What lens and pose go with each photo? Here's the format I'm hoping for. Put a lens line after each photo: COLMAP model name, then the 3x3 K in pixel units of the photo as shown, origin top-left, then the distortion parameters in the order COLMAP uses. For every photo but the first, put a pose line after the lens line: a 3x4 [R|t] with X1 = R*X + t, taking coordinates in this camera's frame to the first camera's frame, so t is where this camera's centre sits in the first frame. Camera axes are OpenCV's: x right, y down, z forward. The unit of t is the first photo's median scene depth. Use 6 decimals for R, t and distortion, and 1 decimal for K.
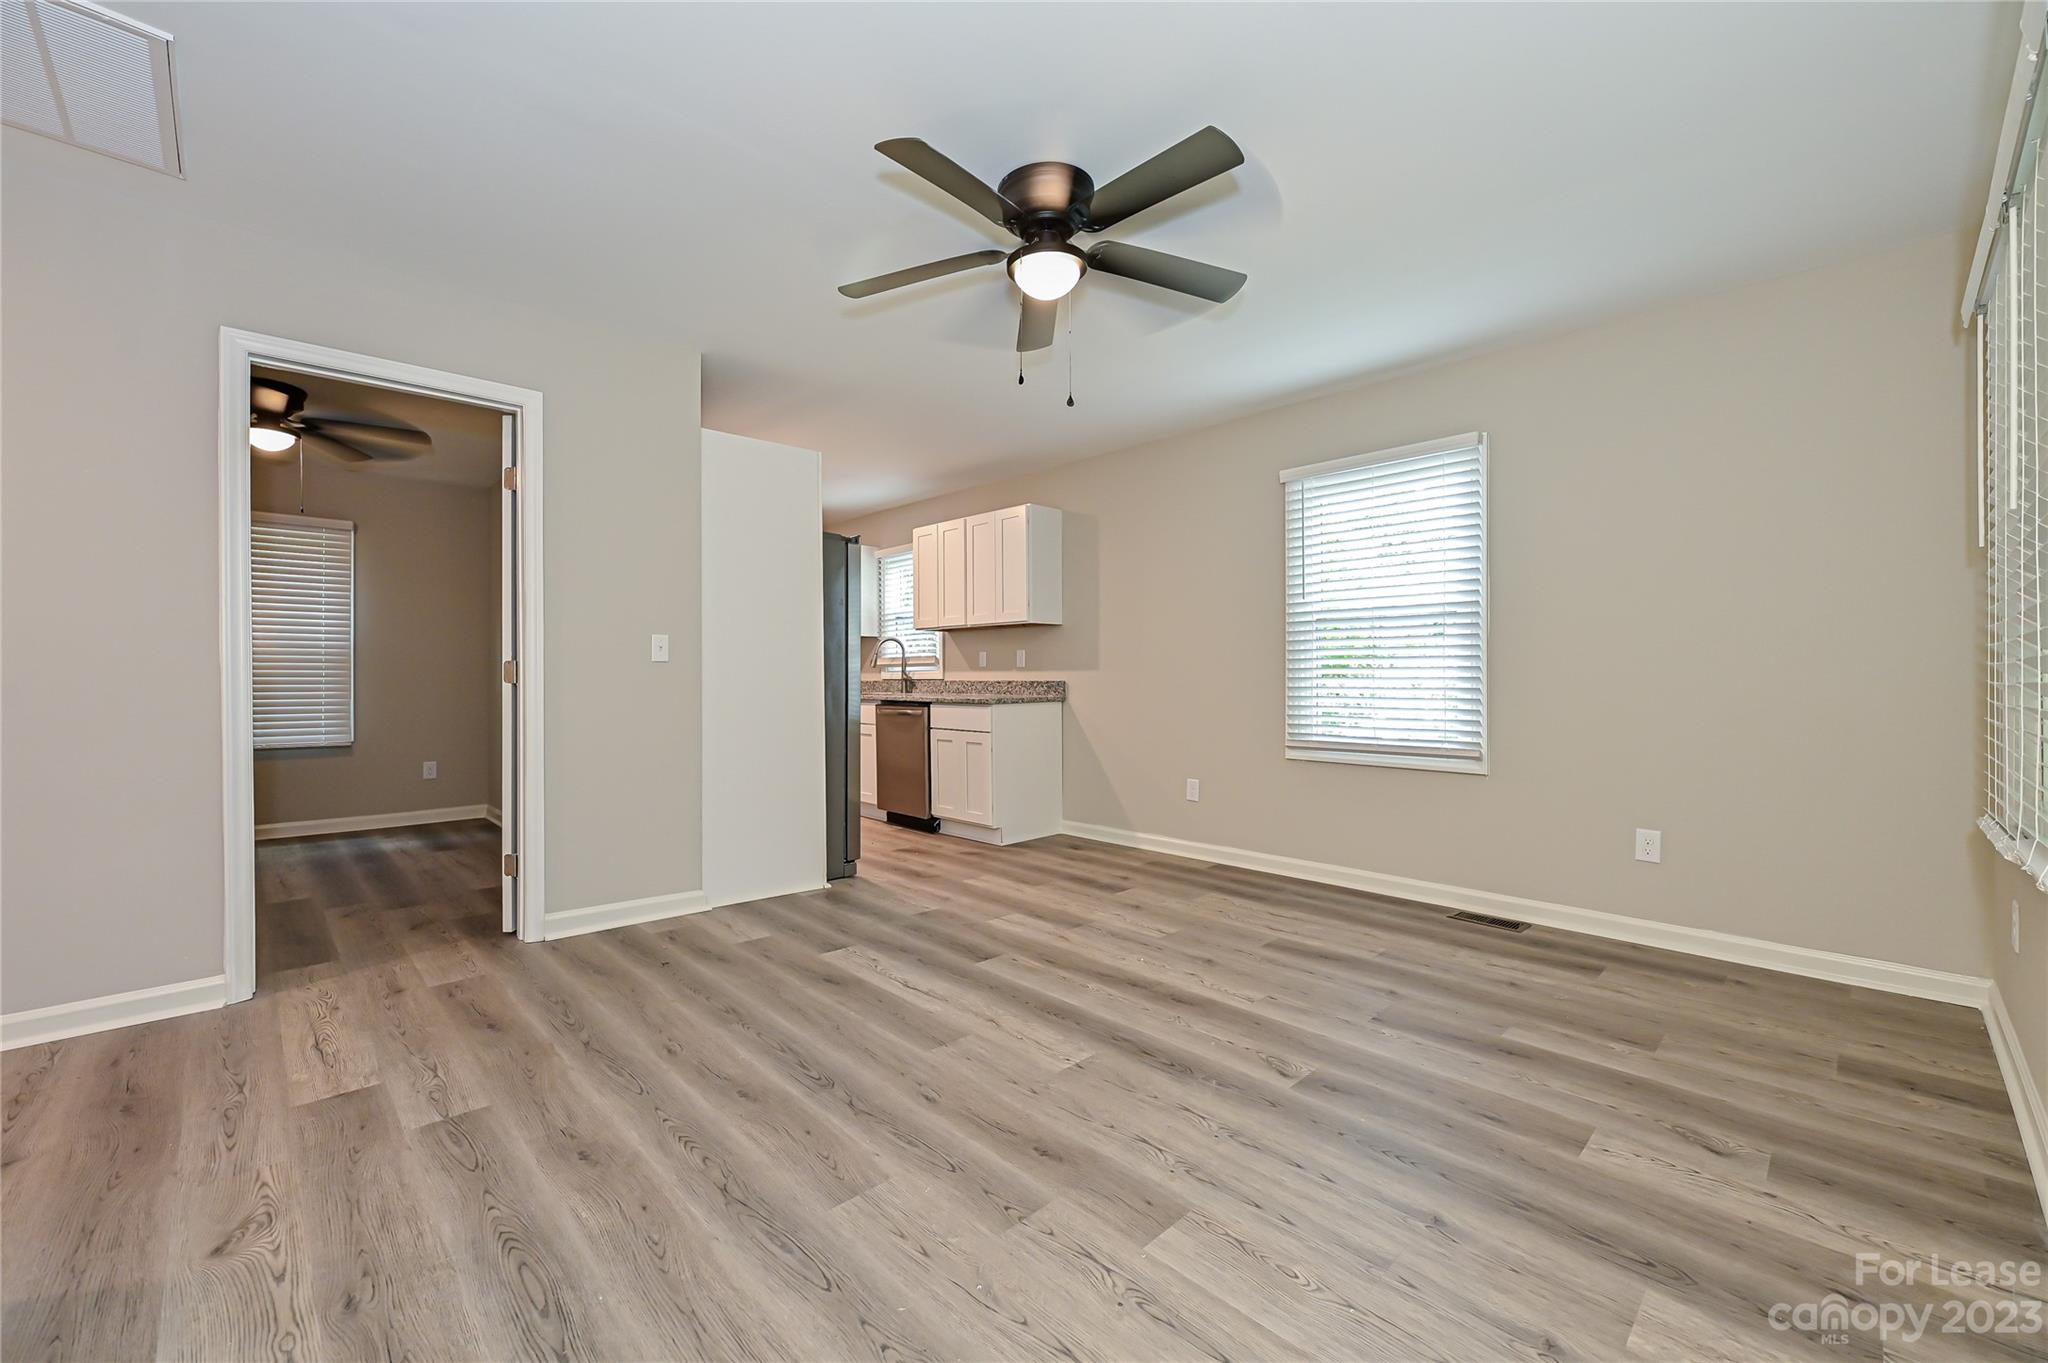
lens RADIAL K [[814.0, 0, 1015.2], [0, 814.0, 680.3], [0, 0, 1]] dist [-0.000926, -0.000131]
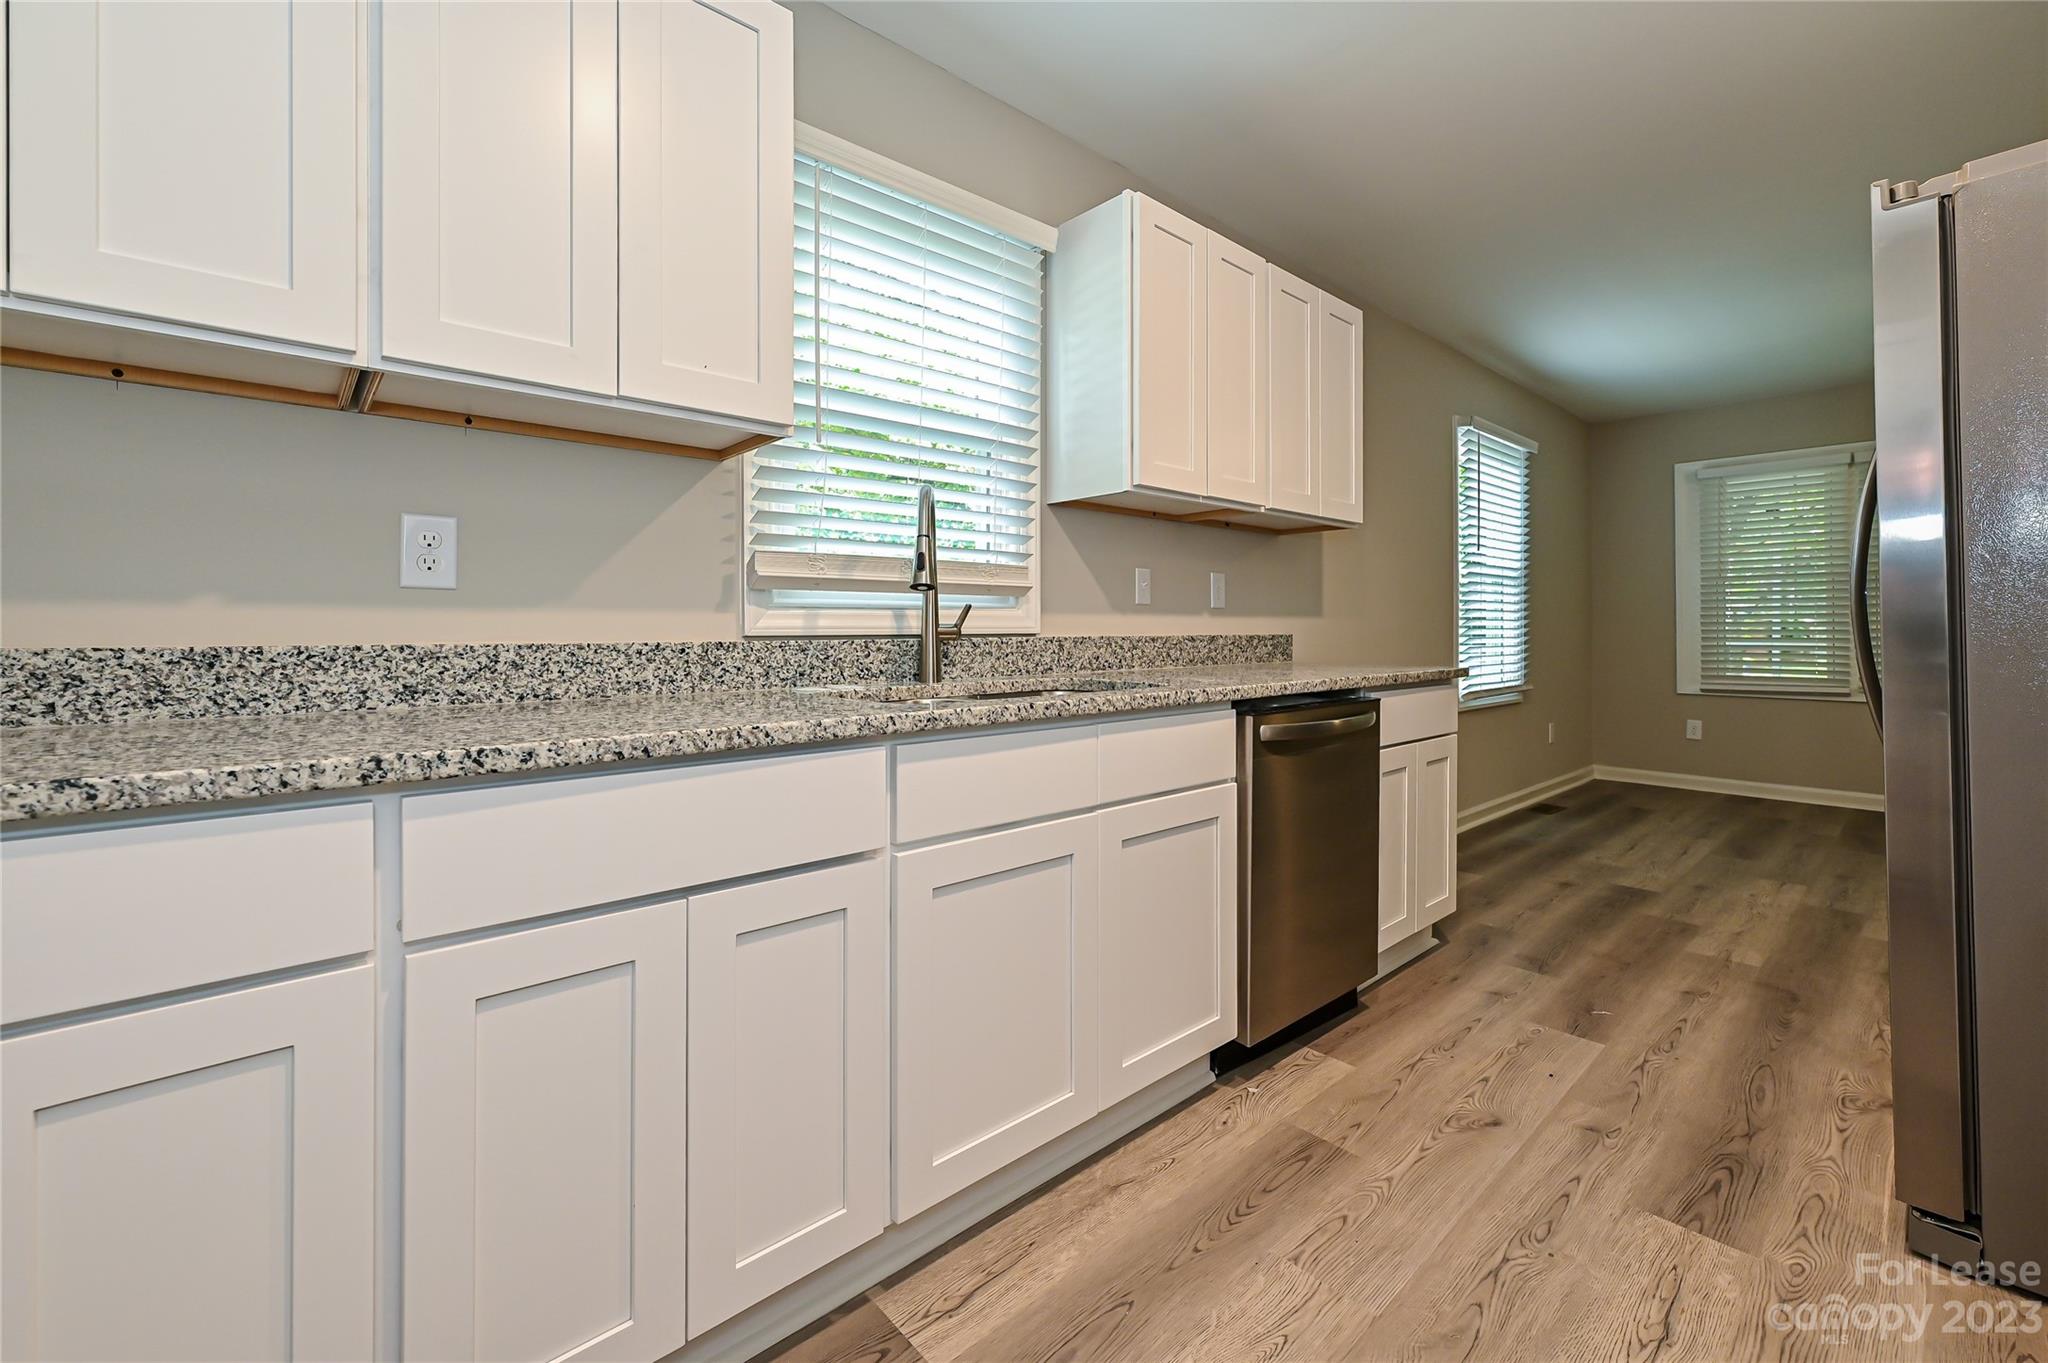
lens RADIAL K [[840.6, 0, 1016.3], [0, 840.6, 626.1], [0, 0, 1]] dist [0.001199, 0.000072]
pose [[0.033446, 0.007674, 0.999411, -1.163343], [0.005874, 0.999952, -0.007874, -0.004827], [-0.999423, 0.006133, 0.033399, 2.523977]]
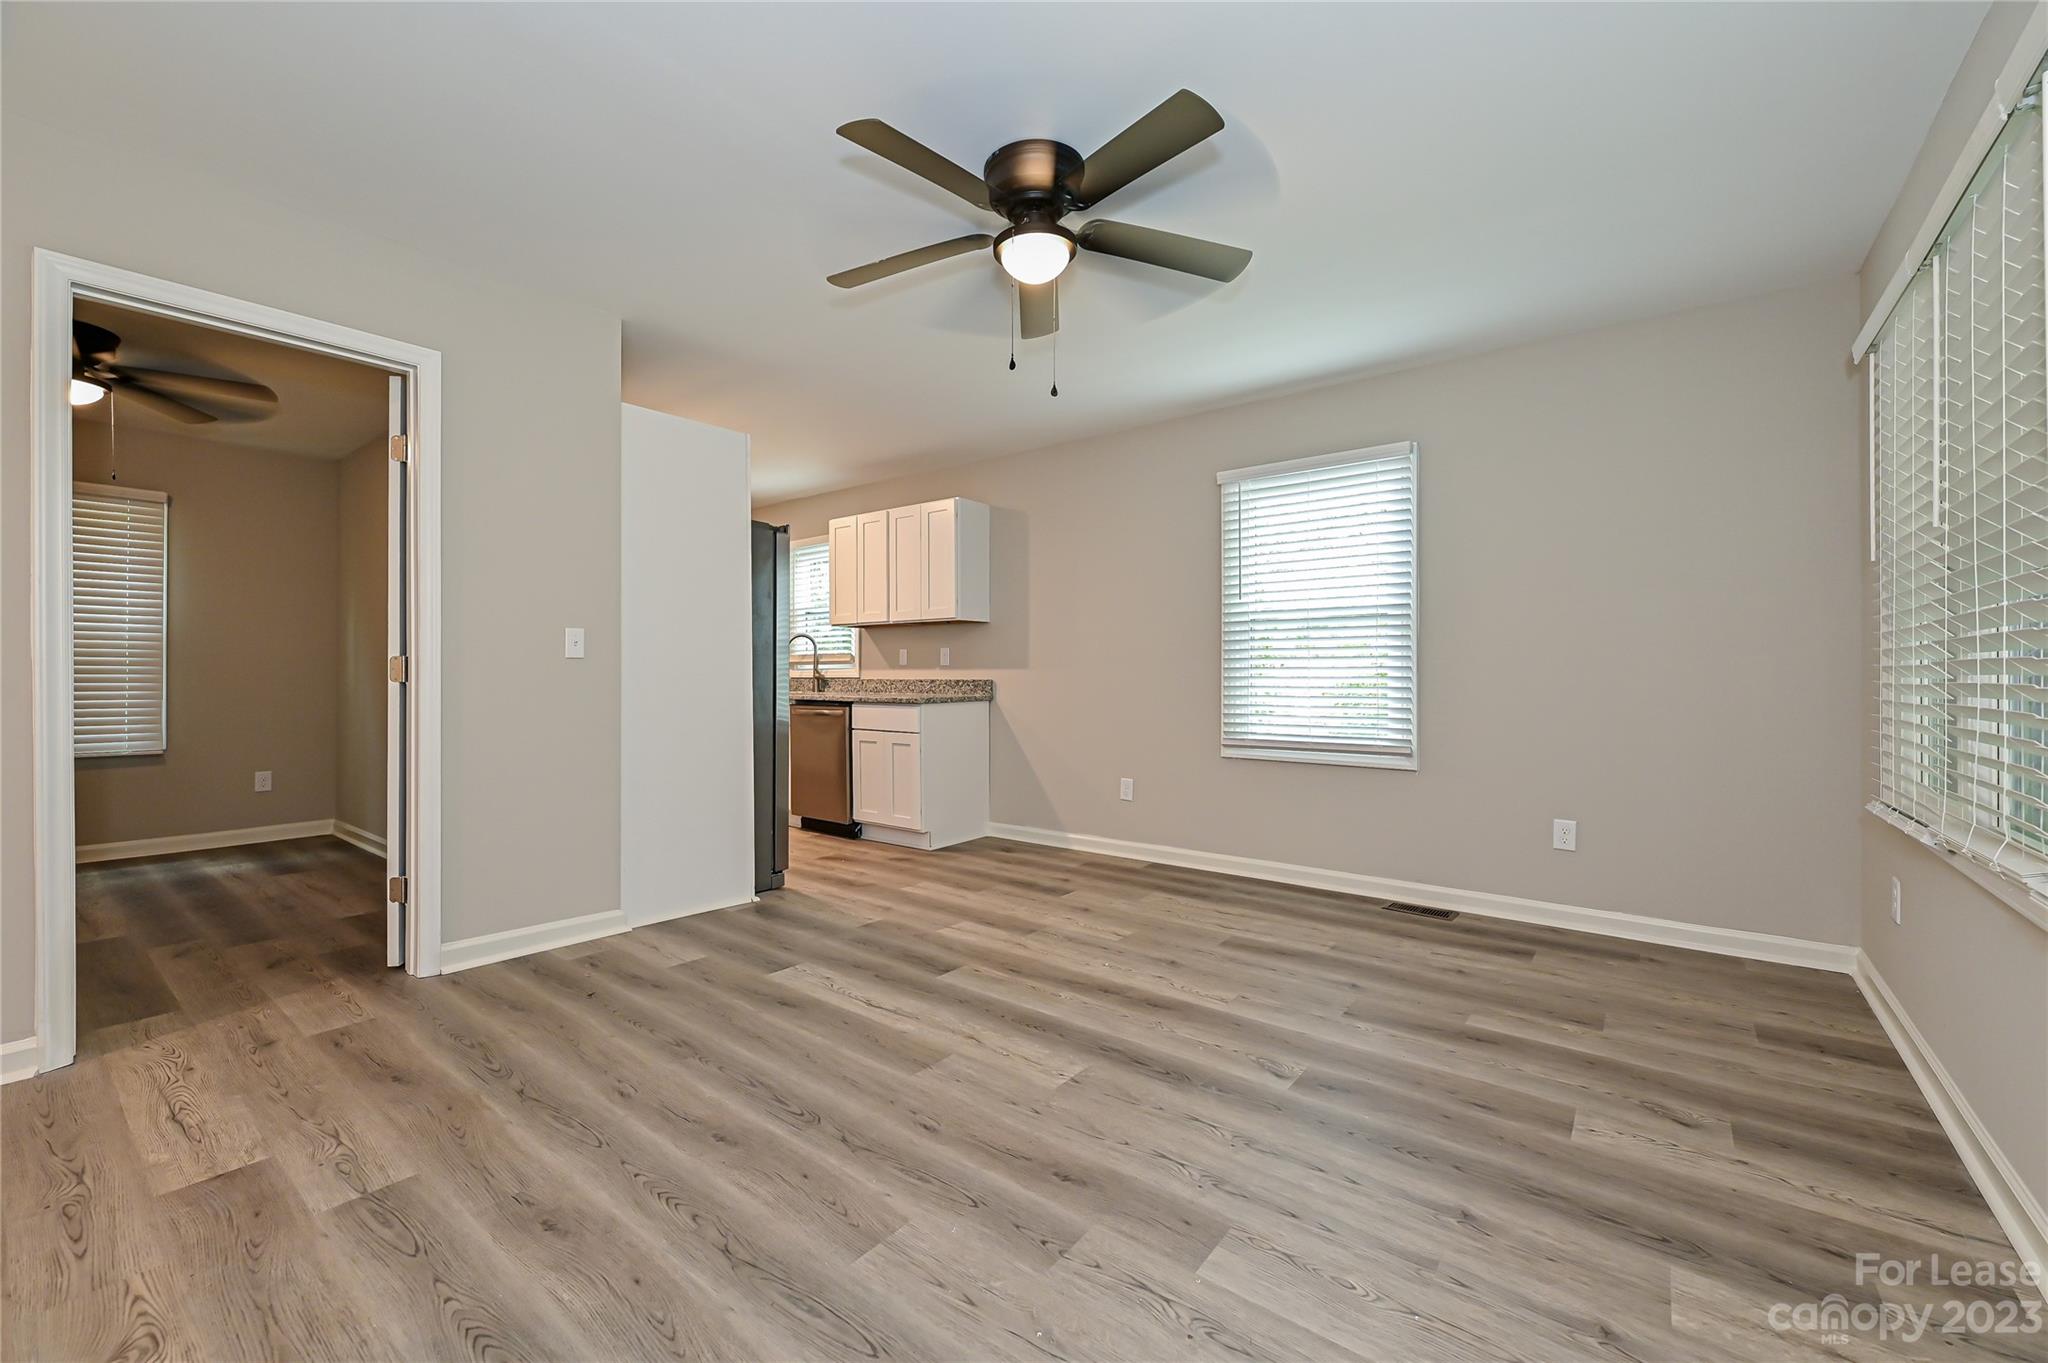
lens RADIAL K [[821.6, 0, 1012.0], [0, 821.6, 676.5], [0, 0, 1]] dist [-0.000759, -0.000096]
pose [[0.990198, 0.001744, 0.139658, -0.115071], [-0.001374, 0.999995, -0.002744, -0.000797], [-0.139662, 0.002526, 0.990196, 0.041966]]
